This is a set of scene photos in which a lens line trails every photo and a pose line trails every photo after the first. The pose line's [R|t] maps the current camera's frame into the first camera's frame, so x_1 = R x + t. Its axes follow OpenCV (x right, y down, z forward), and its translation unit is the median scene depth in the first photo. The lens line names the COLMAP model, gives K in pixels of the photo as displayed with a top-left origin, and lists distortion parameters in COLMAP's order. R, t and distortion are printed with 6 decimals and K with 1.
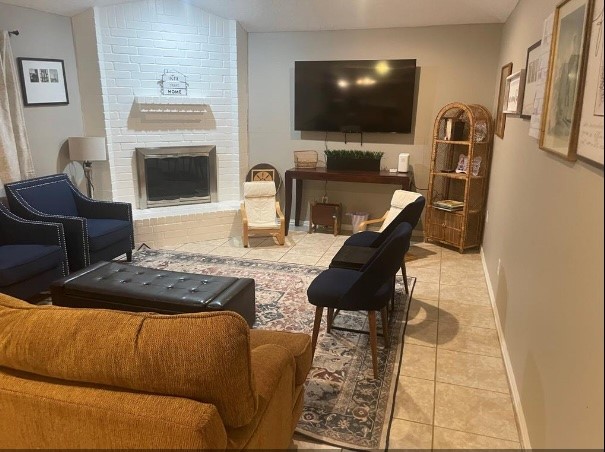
lens RADIAL K [[467.7, 0, 302.5], [0, 467.7, 226.0], [0, 0, 1]] dist [0.031891, 0.000734]
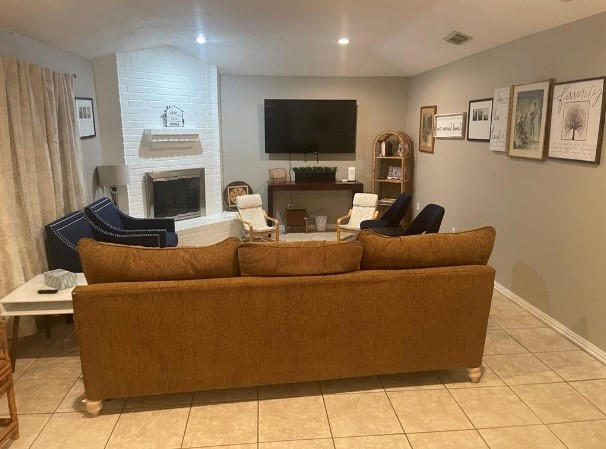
lens RADIAL K [[463.0, 0, 303.0], [0, 463.0, 224.5], [0, 0, 1]] dist [0.041694, -0.006347]
pose [[0.924984, -0.090548, 0.369062, -0.424035], [0.107749, 0.993832, -0.026219, 0.030230], [-0.364411, 0.064018, 0.929035, -0.185528]]
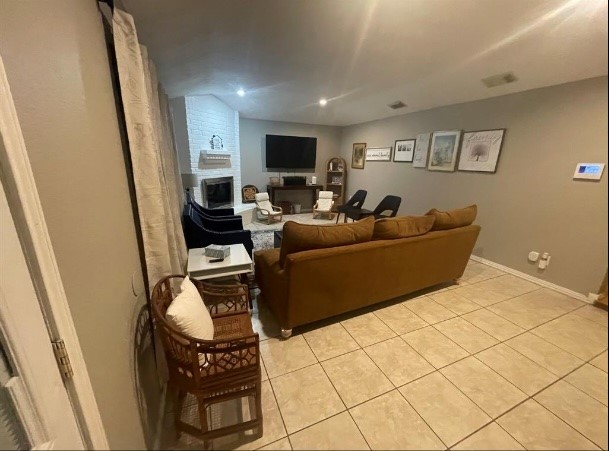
lens RADIAL K [[246.1, 0, 303.9], [0, 246.1, 231.8], [0, 0, 1]] dist [0.000804, -0.000043]
pose [[0.764002, -0.177733, 0.620251, -0.661043], [0.147561, 0.983965, 0.100195, -0.009283], [-0.628113, 0.014976, 0.777978, 0.048573]]
